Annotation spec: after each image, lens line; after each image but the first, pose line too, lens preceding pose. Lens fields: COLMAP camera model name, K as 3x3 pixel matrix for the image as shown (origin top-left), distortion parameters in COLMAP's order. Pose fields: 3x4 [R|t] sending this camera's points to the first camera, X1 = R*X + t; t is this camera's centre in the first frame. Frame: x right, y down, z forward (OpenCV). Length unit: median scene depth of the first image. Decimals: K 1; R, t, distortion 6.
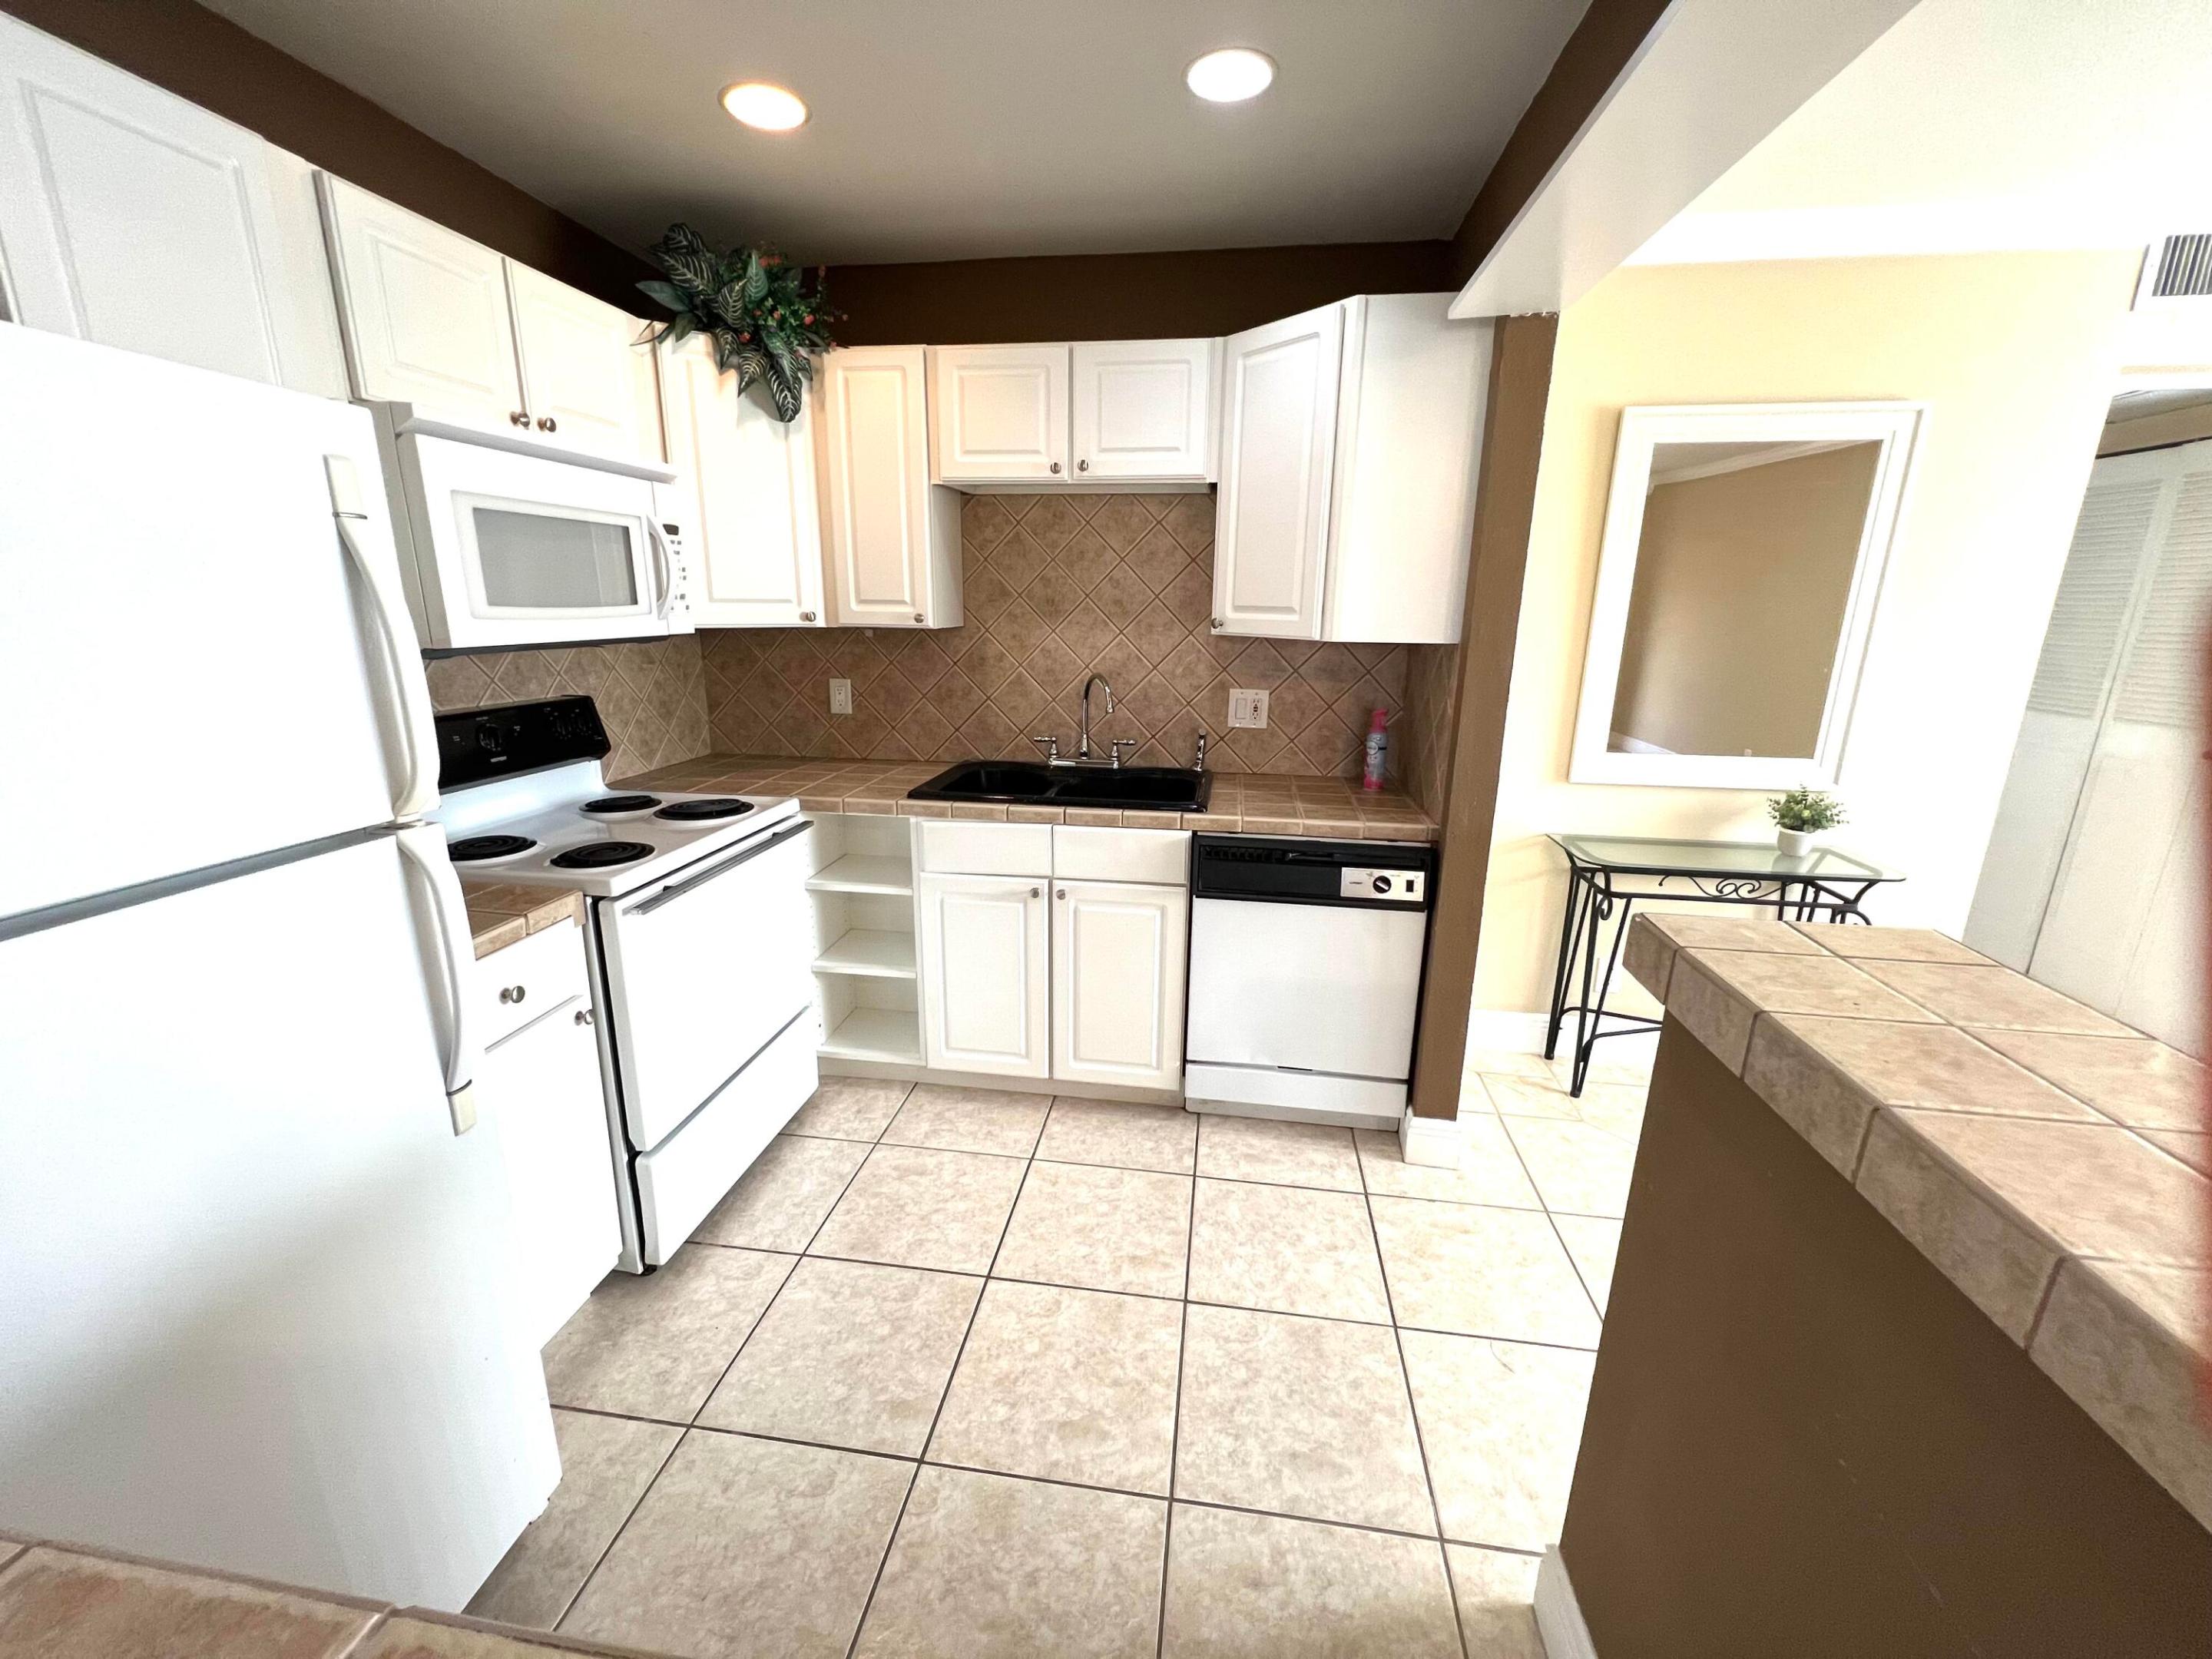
lens RADIAL K [[887.6, 0, 1104.6], [0, 887.6, 831.6], [0, 0, 1]] dist [-0.001900, 0.000145]
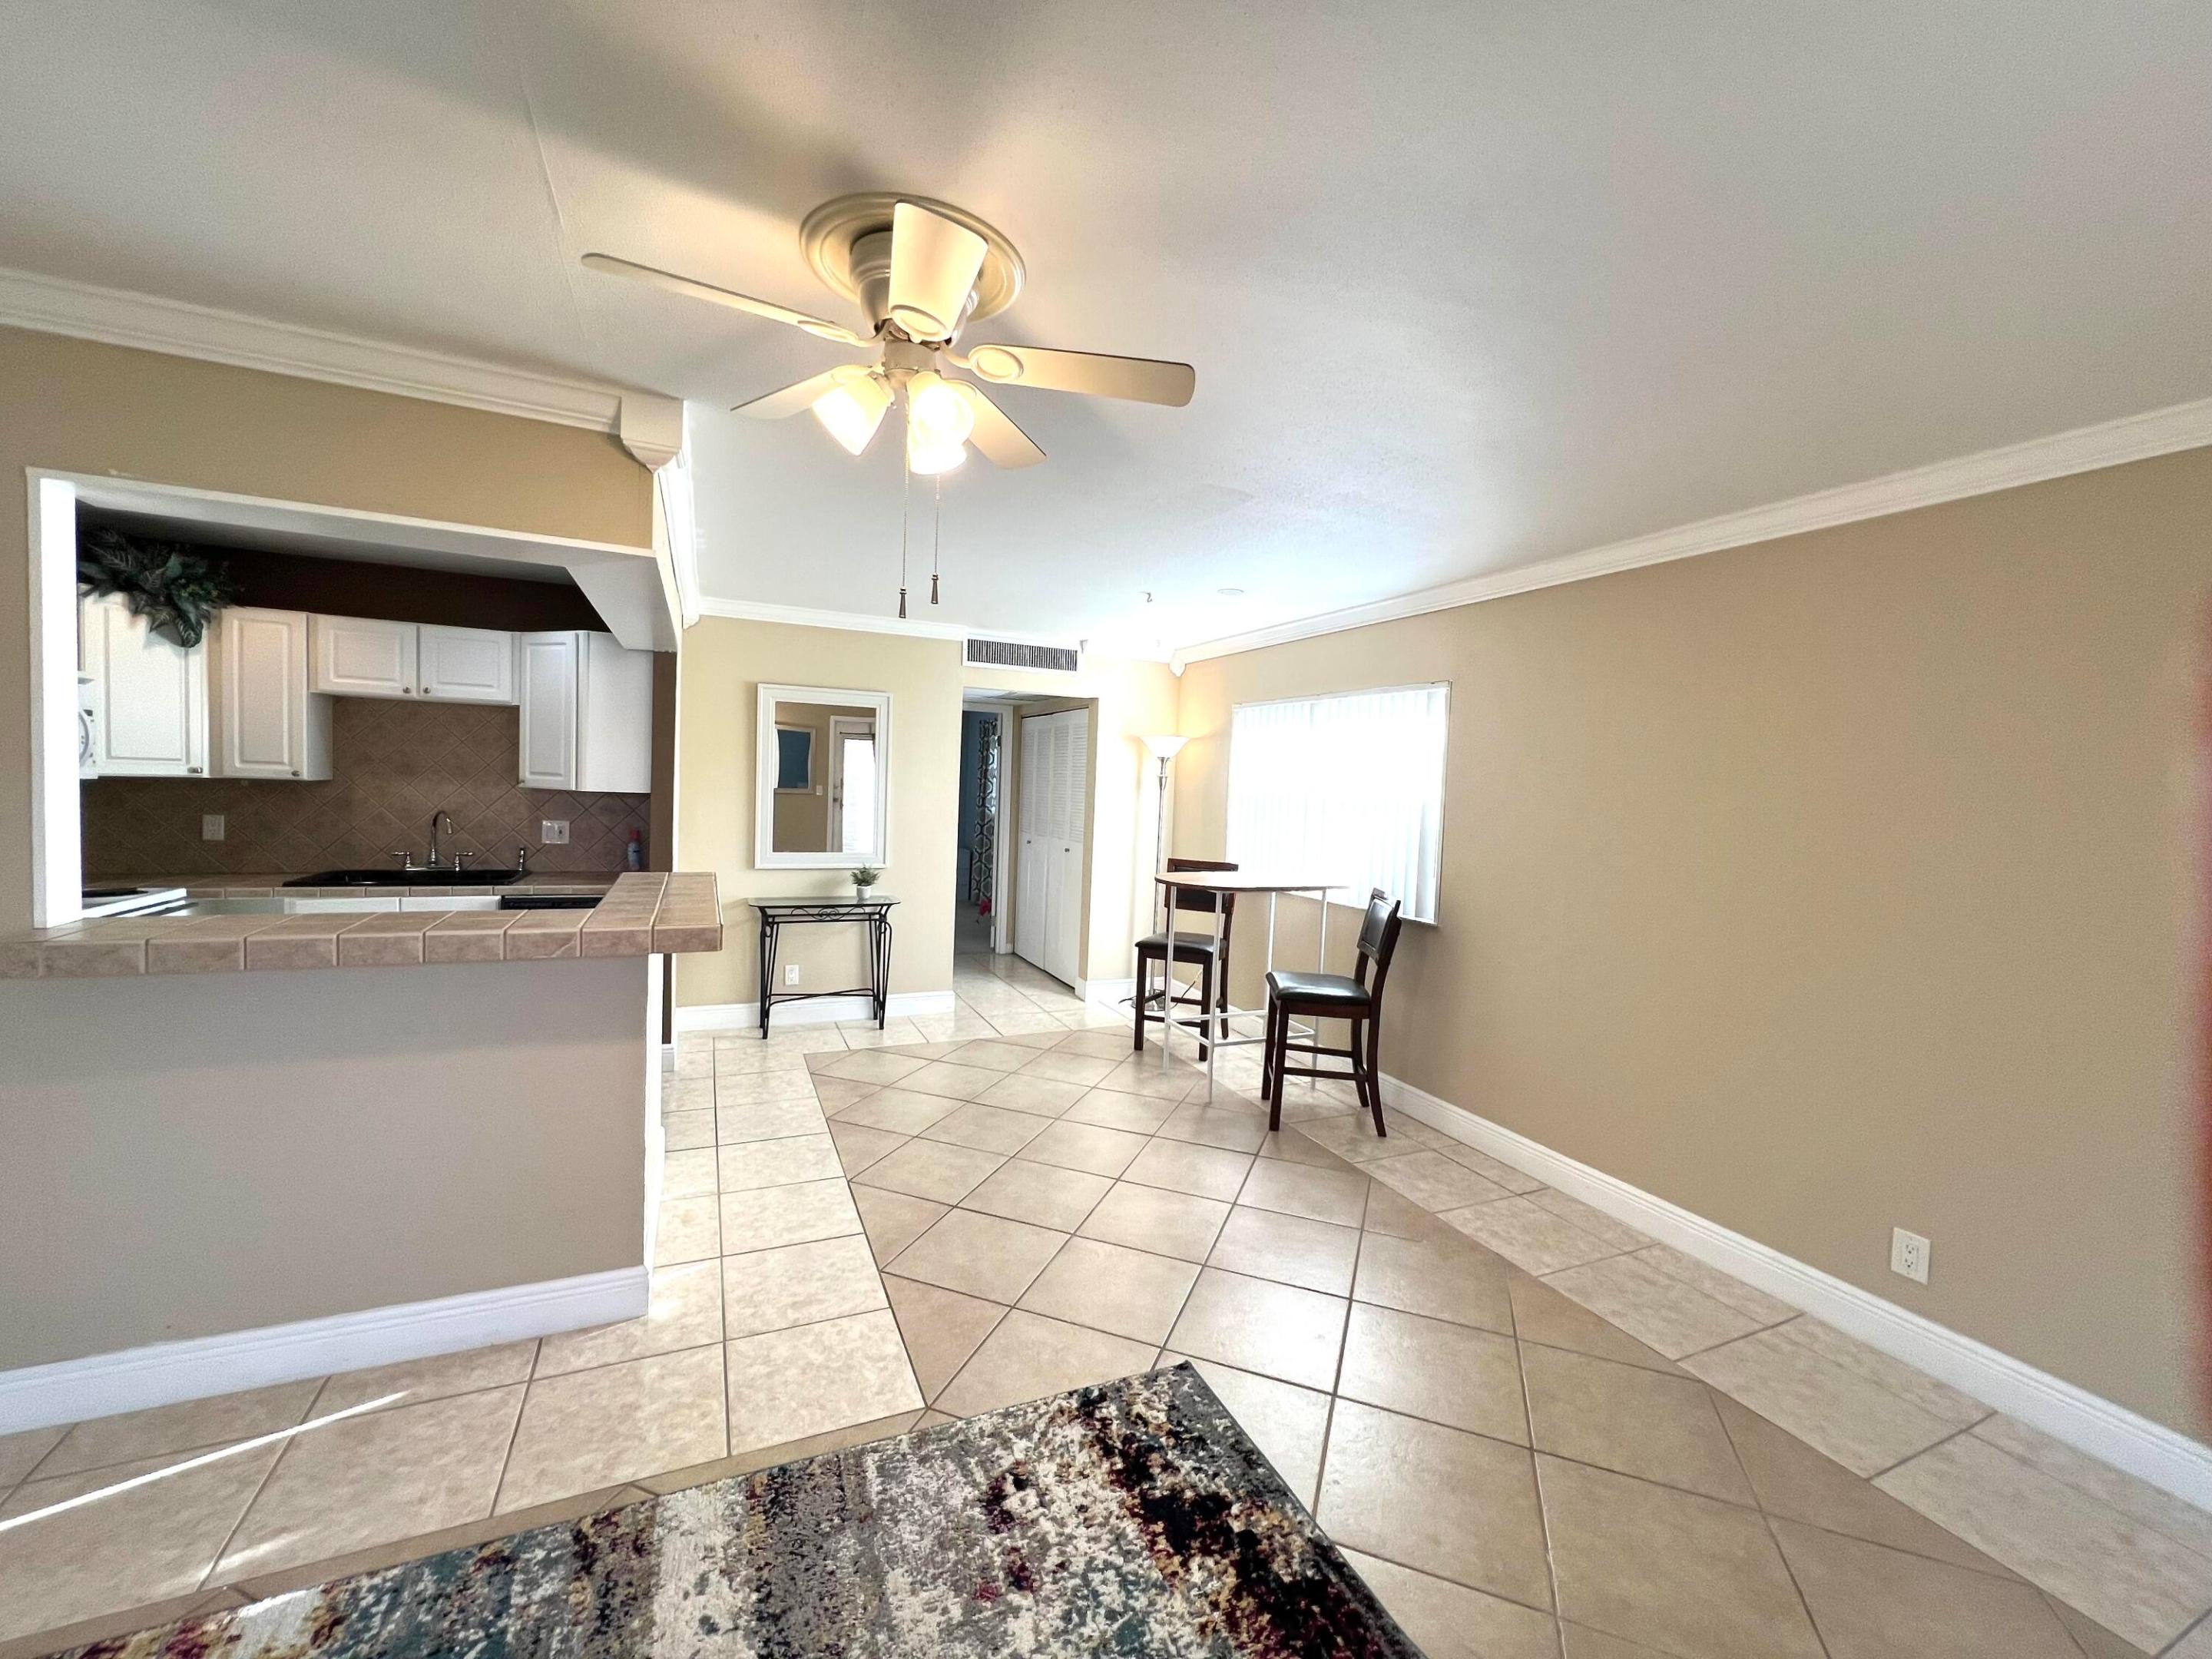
lens RADIAL K [[887.6, 0, 1107.5], [0, 887.6, 829.4], [0, 0, 1]] dist [-0.001900, 0.000145]
pose [[0.840778, -0.006623, 0.541339, 0.151139], [0.109194, 0.981450, -0.157587, 0.266126], [-0.530253, 0.191606, 0.825905, -1.059910]]
